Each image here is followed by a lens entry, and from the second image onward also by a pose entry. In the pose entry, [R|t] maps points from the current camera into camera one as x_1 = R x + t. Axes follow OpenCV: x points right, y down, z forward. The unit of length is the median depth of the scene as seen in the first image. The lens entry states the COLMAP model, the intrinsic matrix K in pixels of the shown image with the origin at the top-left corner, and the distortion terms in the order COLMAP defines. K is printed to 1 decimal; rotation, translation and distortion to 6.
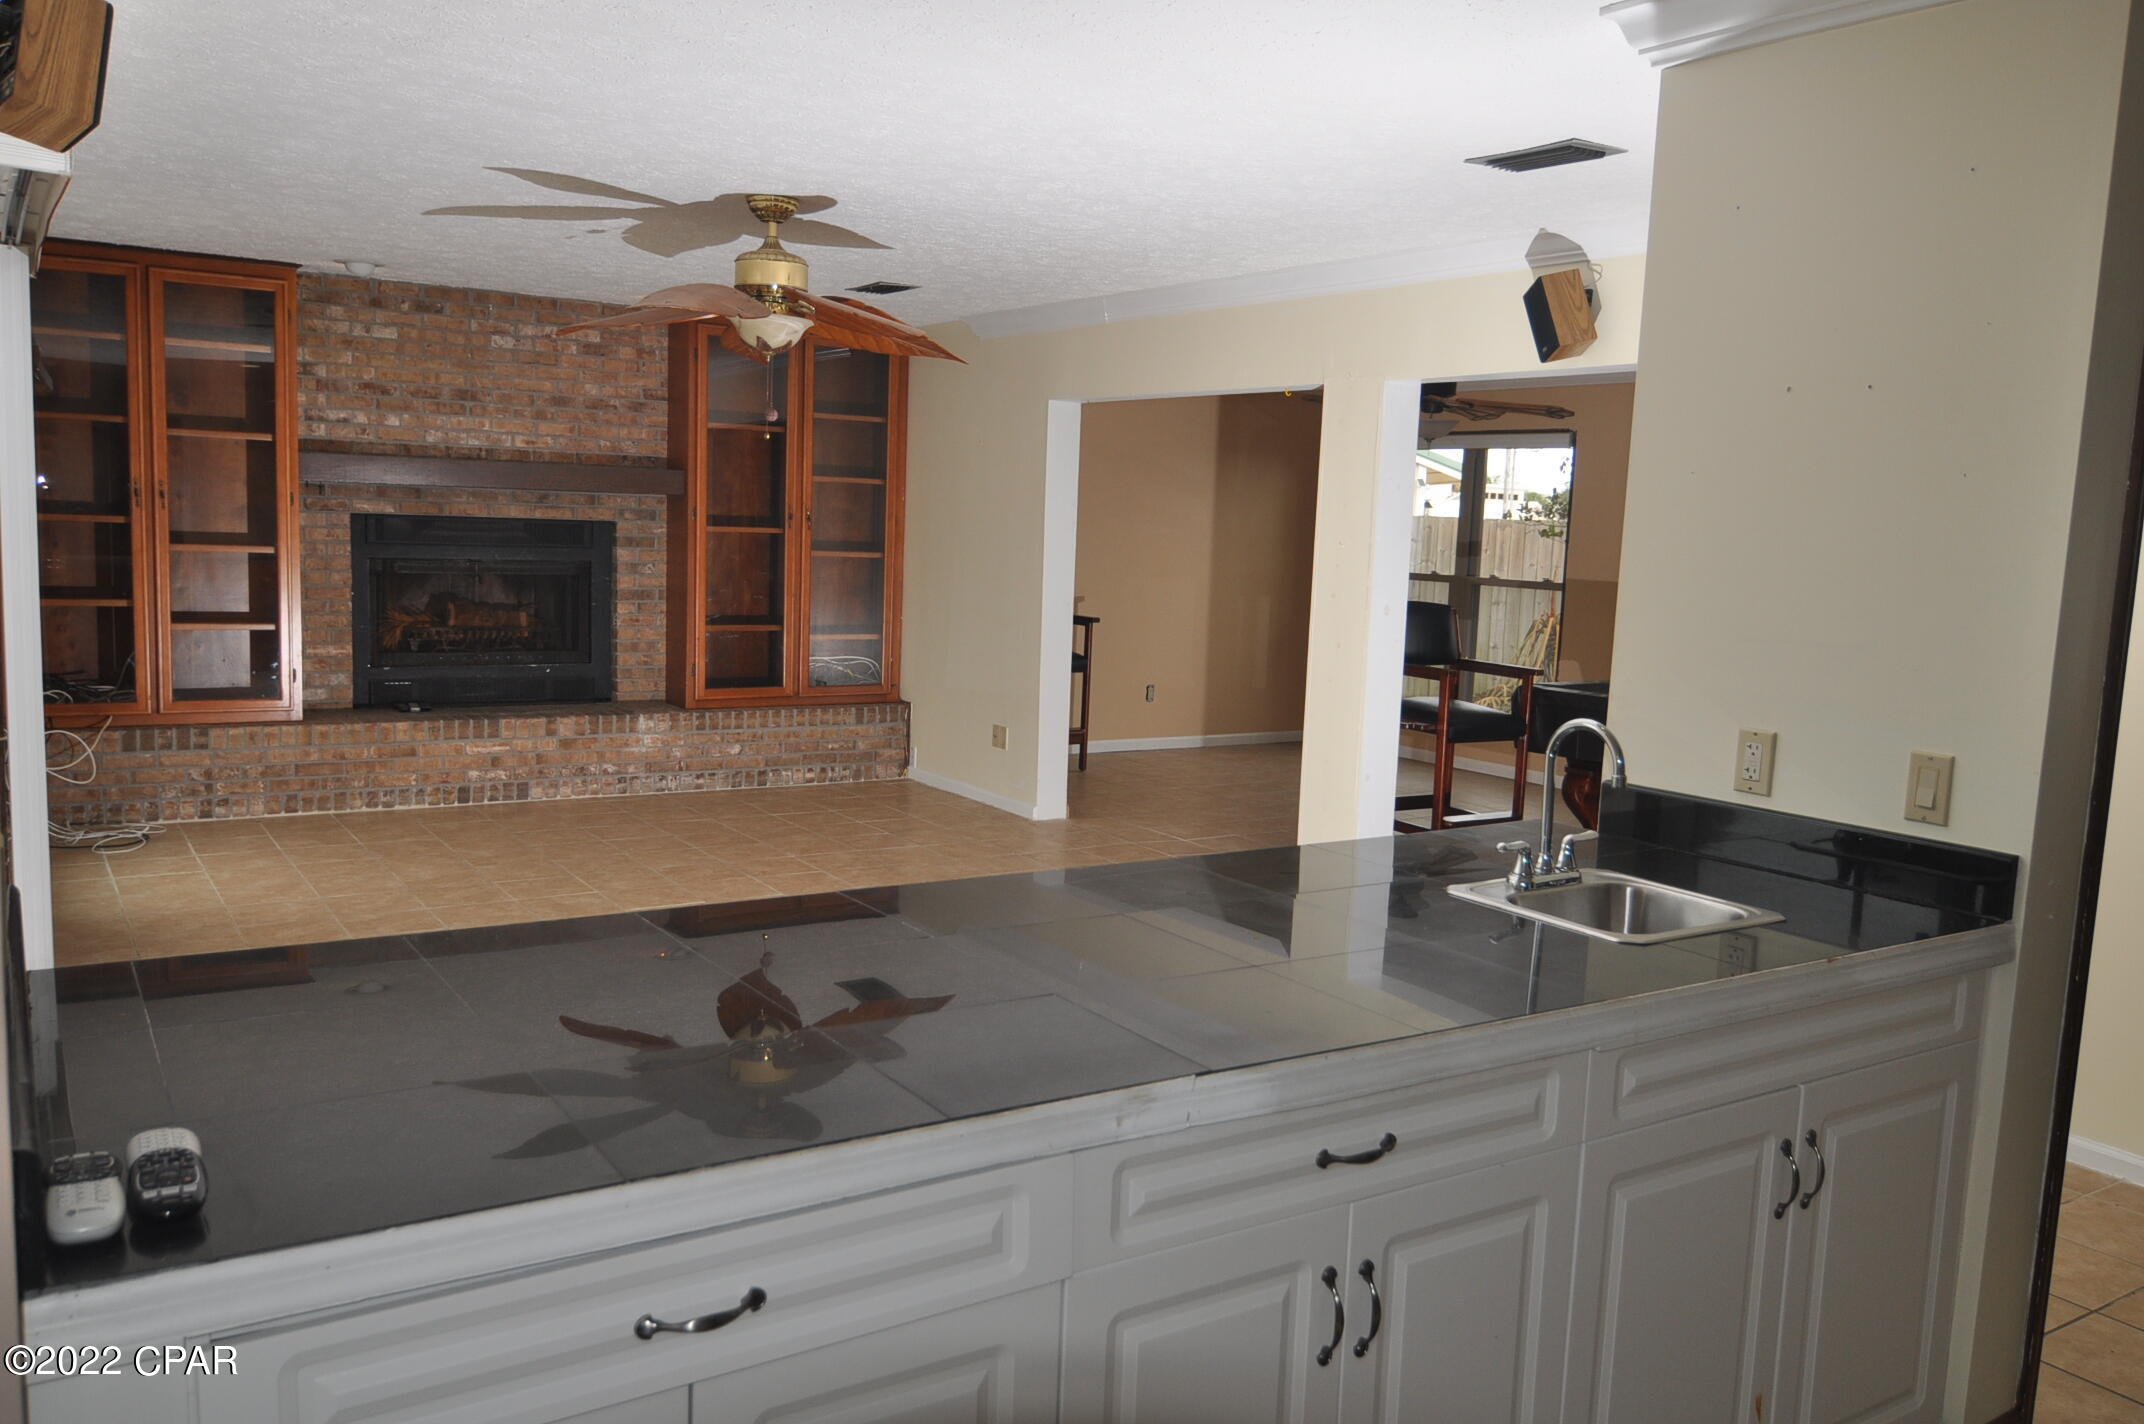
lens RADIAL K [[1662.8, 0, 1074.0], [0, 1662.8, 720.2], [0, 0, 1]] dist [0.002533, -0.009264]
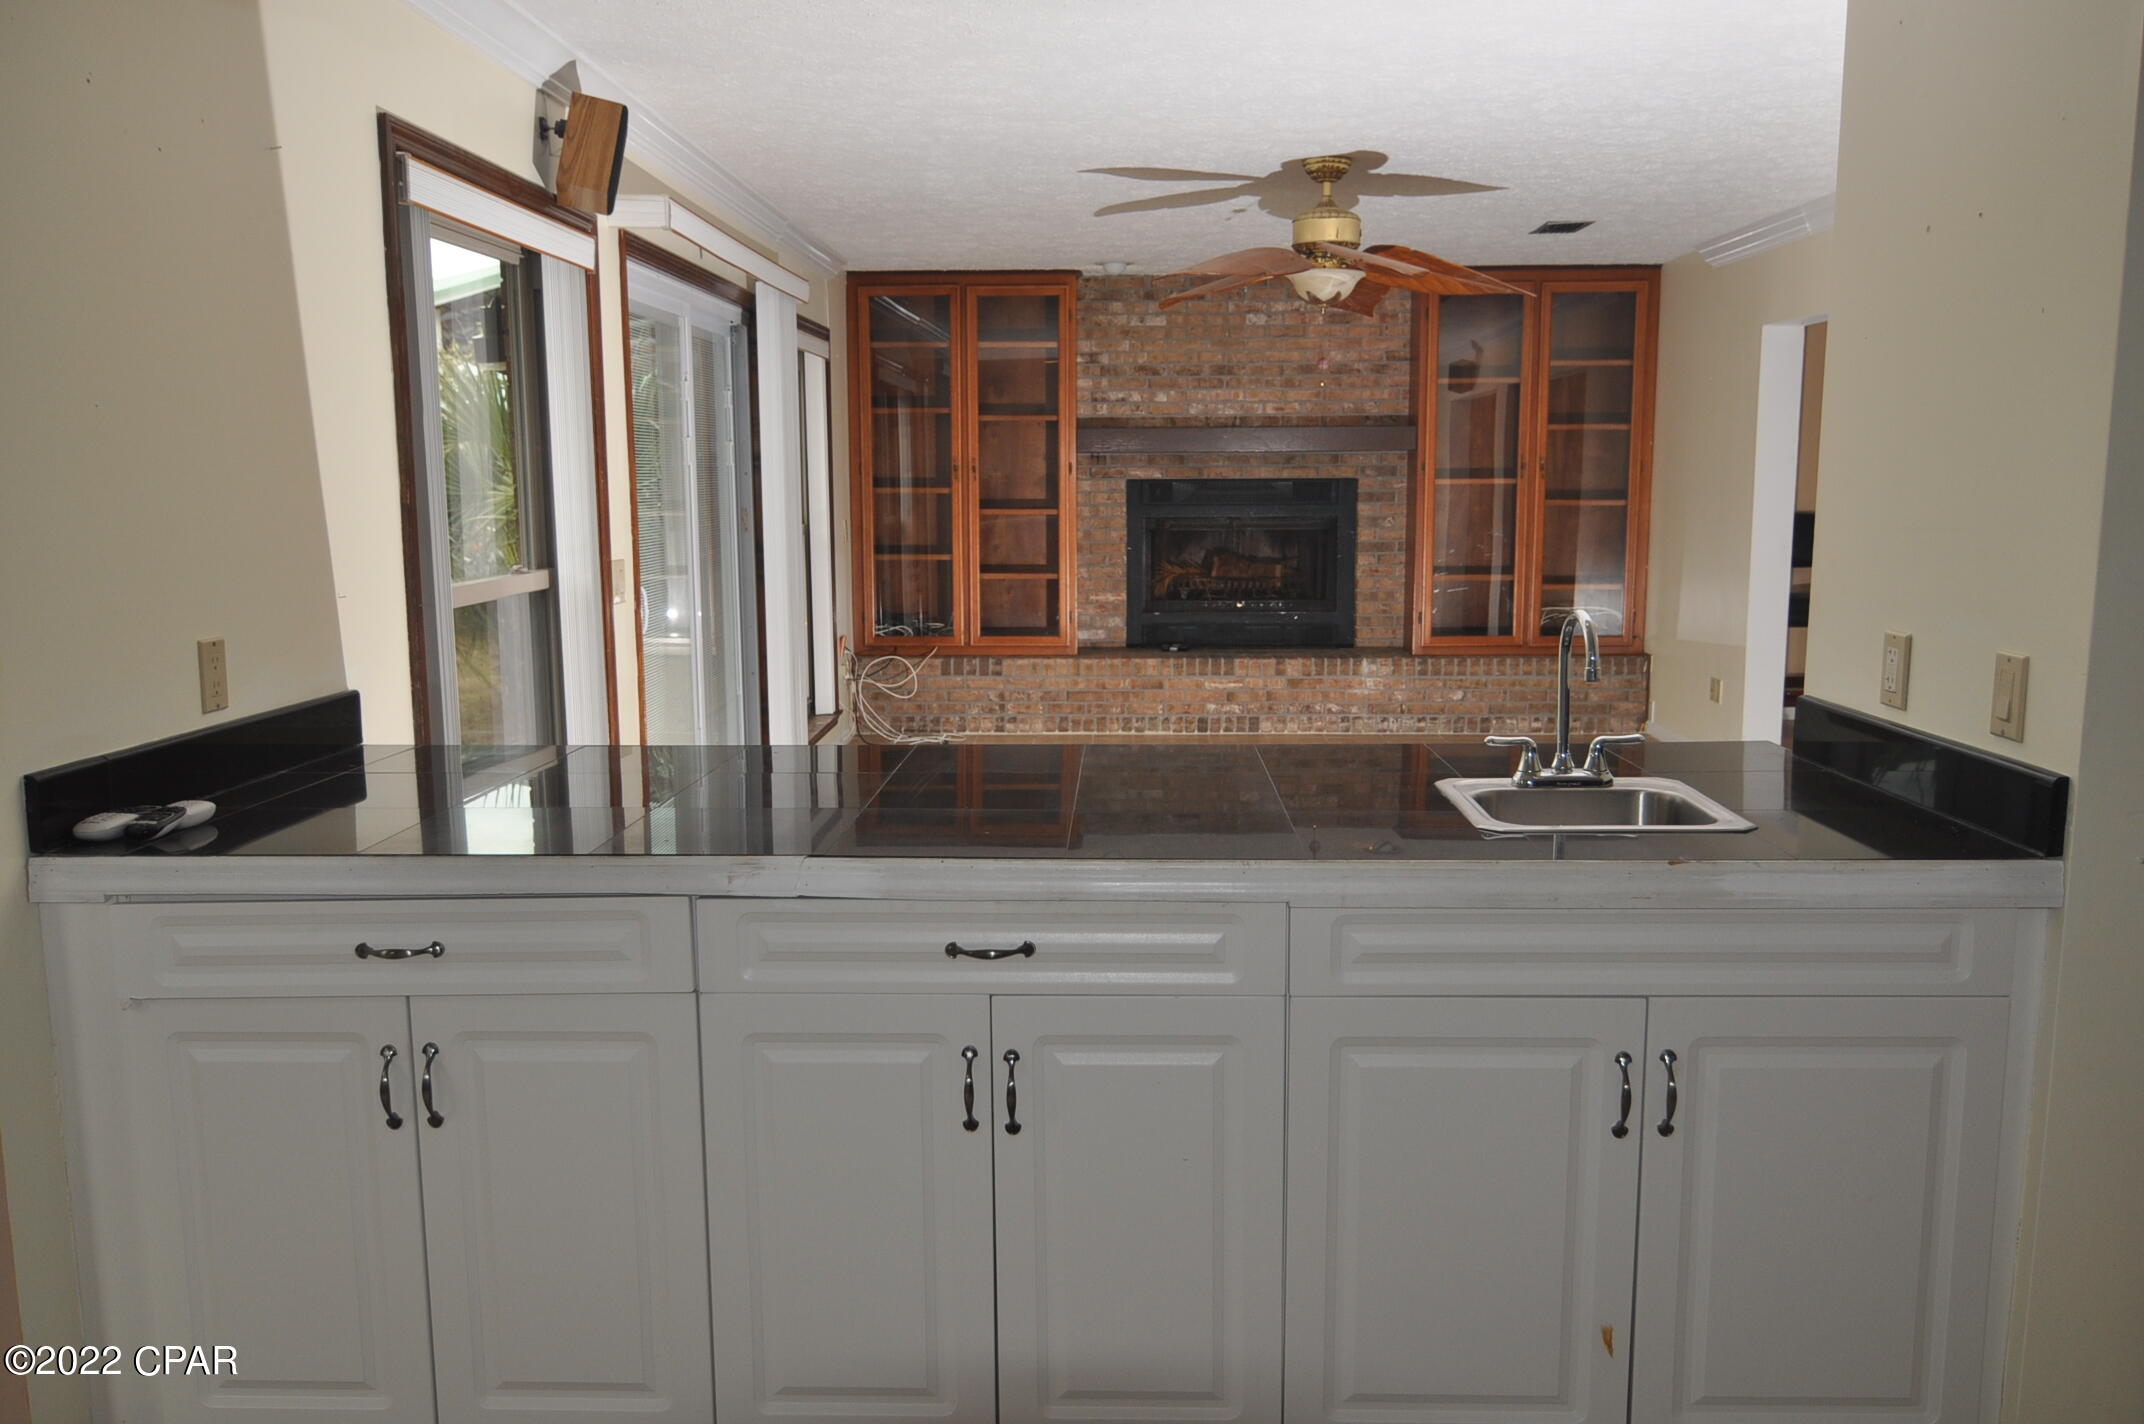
lens RADIAL K [[1662.8, 0, 1069.0], [0, 1662.8, 718.4], [0, 0, 1]] dist [0.002533, -0.009264]
pose [[0.820086, 0.040962, -0.570772, 0.203899], [-0.033021, 0.999160, 0.024262, 0.016023], [0.571287, -0.001050, 0.820750, 0.019165]]
